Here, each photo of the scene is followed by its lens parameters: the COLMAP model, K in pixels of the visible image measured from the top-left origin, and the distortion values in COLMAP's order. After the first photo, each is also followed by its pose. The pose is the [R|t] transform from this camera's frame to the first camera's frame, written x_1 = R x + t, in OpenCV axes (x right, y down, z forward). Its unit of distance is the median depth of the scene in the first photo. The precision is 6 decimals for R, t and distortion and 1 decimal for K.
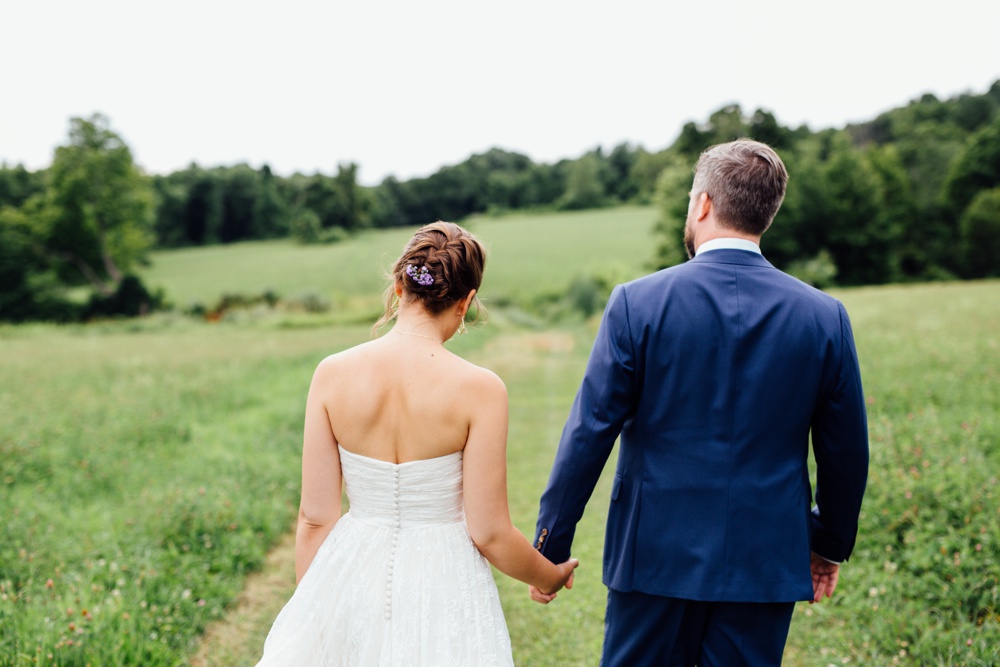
lens RADIAL K [[1365.4, 0, 511.3], [0, 1365.4, 333.8], [0, 0, 1]] dist [-0.003756, 0.006673]
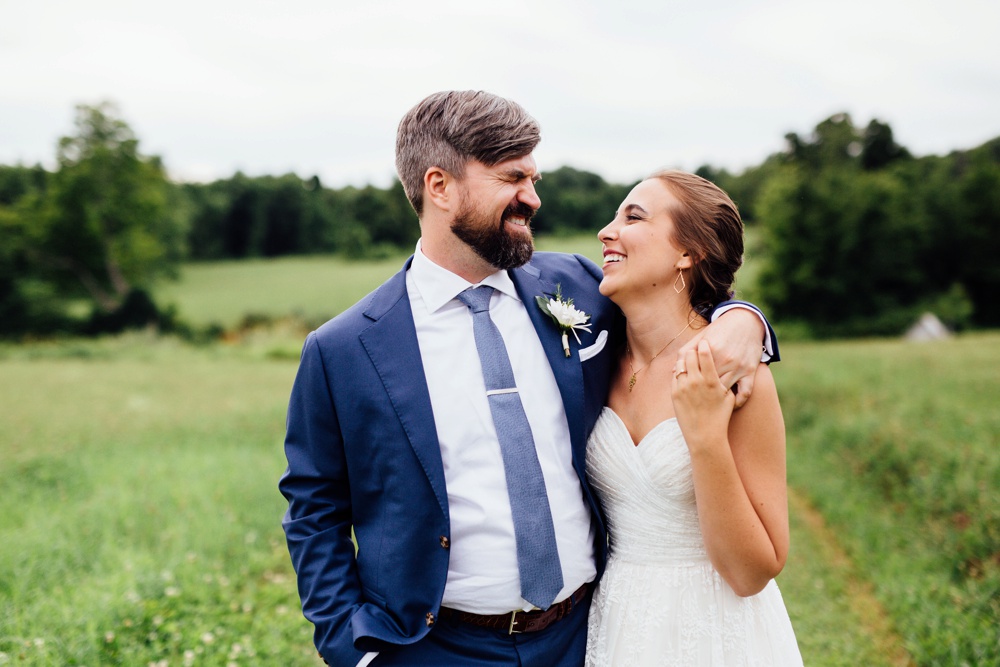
lens RADIAL K [[1365.4, 0, 511.3], [0, 1365.4, 333.8], [0, 0, 1]] dist [-0.003756, 0.006673]
pose [[0.998358, 0.031939, -0.047561, -0.001405], [-0.032944, 0.999247, -0.020518, -0.003168], [0.046870, 0.022051, 0.998658, 0.119605]]
